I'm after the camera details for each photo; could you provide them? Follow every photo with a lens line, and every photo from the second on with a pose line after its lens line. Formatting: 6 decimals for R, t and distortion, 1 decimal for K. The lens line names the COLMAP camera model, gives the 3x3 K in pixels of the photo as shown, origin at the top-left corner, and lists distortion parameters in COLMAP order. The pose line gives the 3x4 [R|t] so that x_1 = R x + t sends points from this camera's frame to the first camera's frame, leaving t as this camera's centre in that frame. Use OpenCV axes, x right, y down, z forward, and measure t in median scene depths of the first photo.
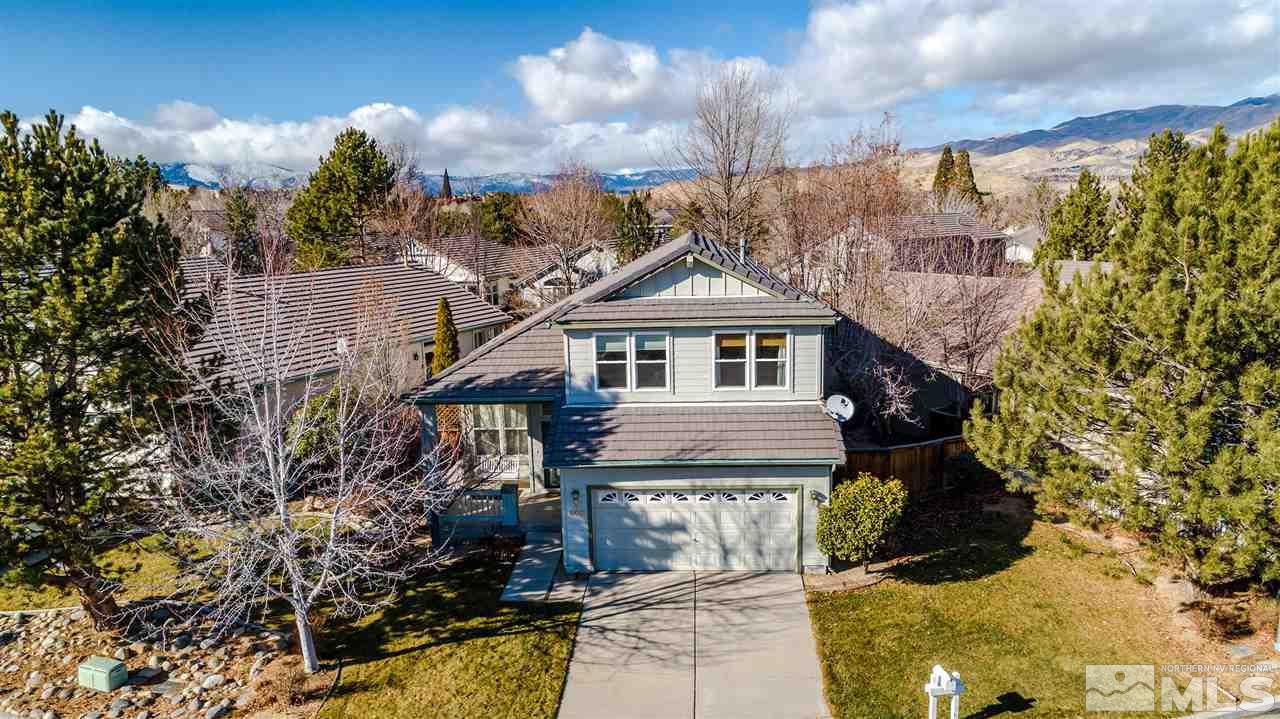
lens RADIAL K [[867.7, 0, 640.0], [0, 867.7, 359.5], [0, 0, 1]] dist [-0.003040, -0.000382]
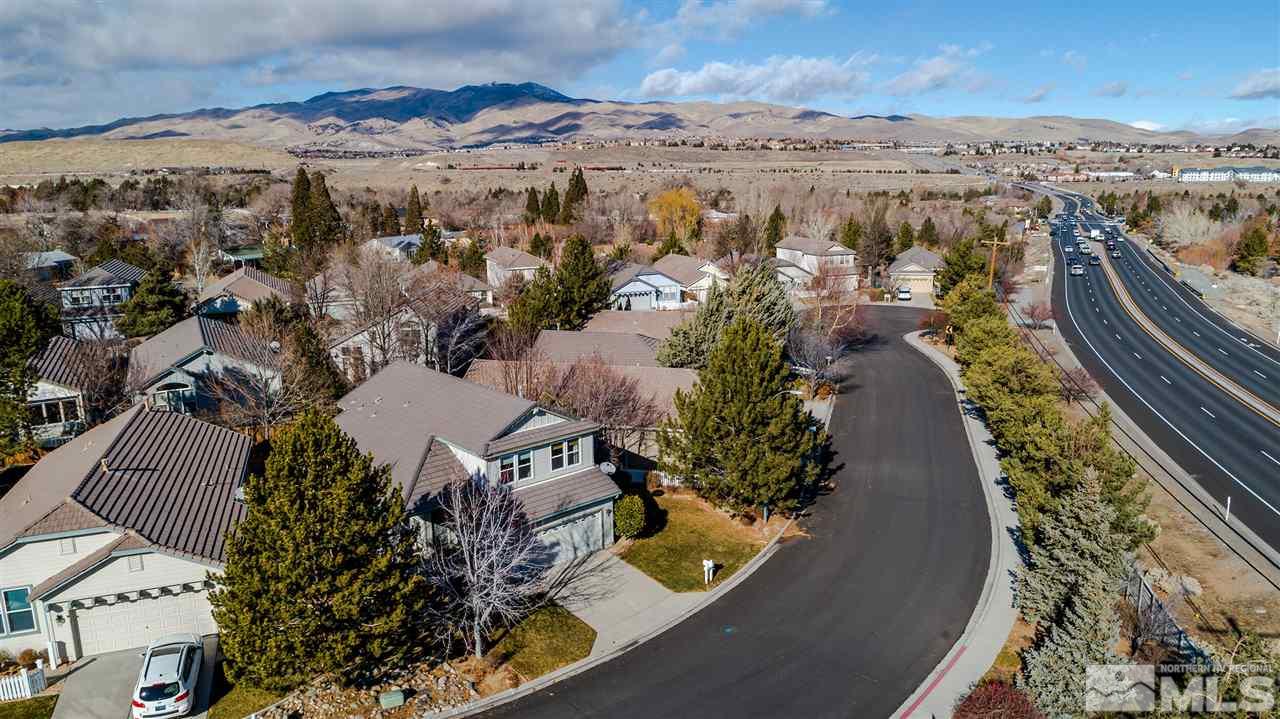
lens RADIAL K [[893.4, 0, 640.0], [0, 893.4, 359.5], [0, 0, 1]] dist [-0.002460, 0.000969]
pose [[0.711438, -0.133764, 0.689900, -1.152454], [0.116513, 0.990582, 0.071913, -0.345959], [-0.693023, 0.029220, 0.720323, -0.621057]]
